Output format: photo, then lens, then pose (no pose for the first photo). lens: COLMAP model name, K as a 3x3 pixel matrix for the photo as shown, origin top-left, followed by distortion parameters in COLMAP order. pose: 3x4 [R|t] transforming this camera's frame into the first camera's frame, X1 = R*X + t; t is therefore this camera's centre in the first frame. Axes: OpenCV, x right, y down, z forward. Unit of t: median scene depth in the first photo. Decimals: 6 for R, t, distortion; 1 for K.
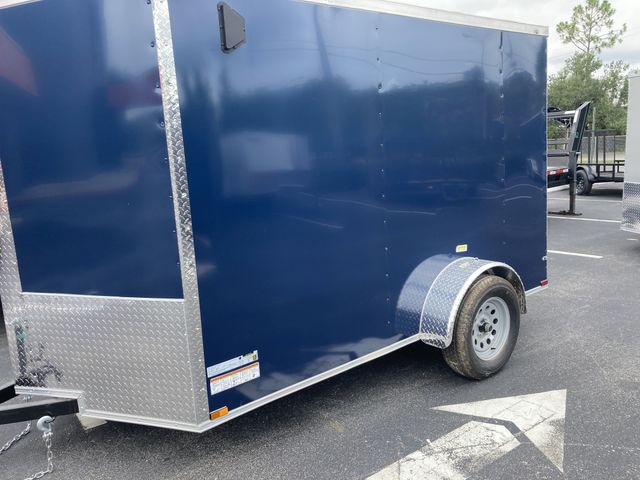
lens RADIAL K [[514.2, 0, 318.2], [0, 514.2, 235.3], [0, 0, 1]] dist [0.014076, 0.005738]
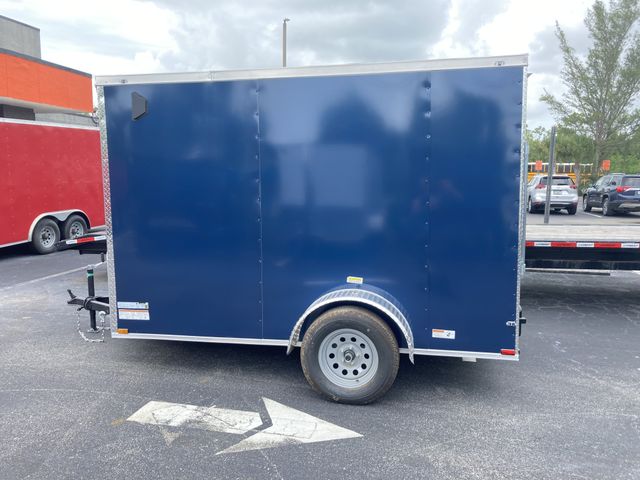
lens RADIAL K [[520.6, 0, 320.0], [0, 520.6, 240.0], [0, 0, 1]] dist [0.042074, -0.052637]
pose [[0.649403, 0.147342, -0.746034, 1.225617], [-0.161086, 0.985440, 0.054404, -0.124025], [0.743187, 0.084845, 0.663682, 0.262808]]
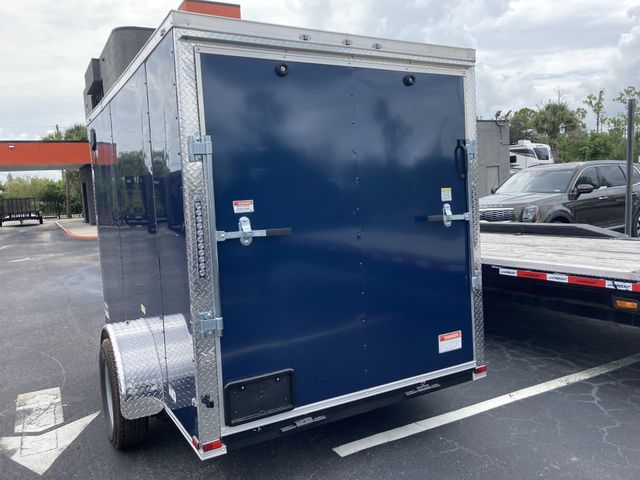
lens RADIAL K [[527.1, 0, 311.6], [0, 527.1, 232.5], [0, 0, 1]] dist [0.012565, -0.010671]
pose [[-0.150451, 0.142087, -0.978354, 1.393681], [-0.098261, 0.982569, 0.157810, -0.356892], [0.983722, 0.119877, -0.133867, 1.698864]]
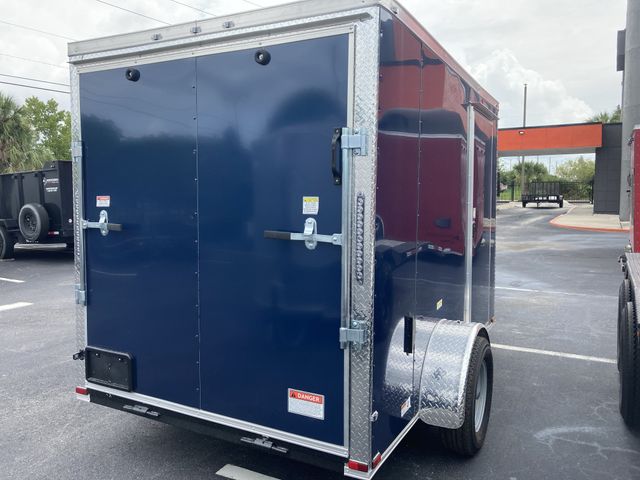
lens RADIAL K [[527.1, 0, 311.6], [0, 527.1, 232.5], [0, 0, 1]] dist [0.012565, -0.010671]
pose [[-0.913902, 0.091520, -0.395483, 0.600585], [-0.010710, 0.968478, 0.248869, -0.446792], [0.405793, 0.231677, -0.884114, 2.522061]]
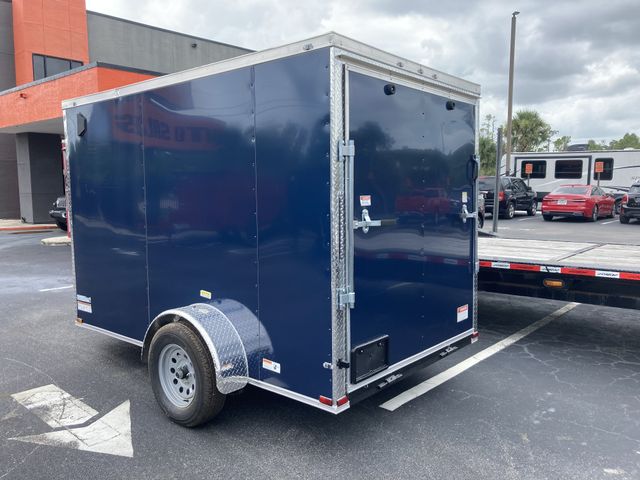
lens RADIAL K [[525.3, 0, 317.0], [0, 525.3, 232.7], [0, 0, 1]] dist [0.019051, -0.008859]
pose [[0.195971, 0.142594, -0.970187, 1.554003], [-0.164000, 0.980202, 0.110939, -0.288804], [0.966798, 0.137370, 0.215477, 1.162210]]
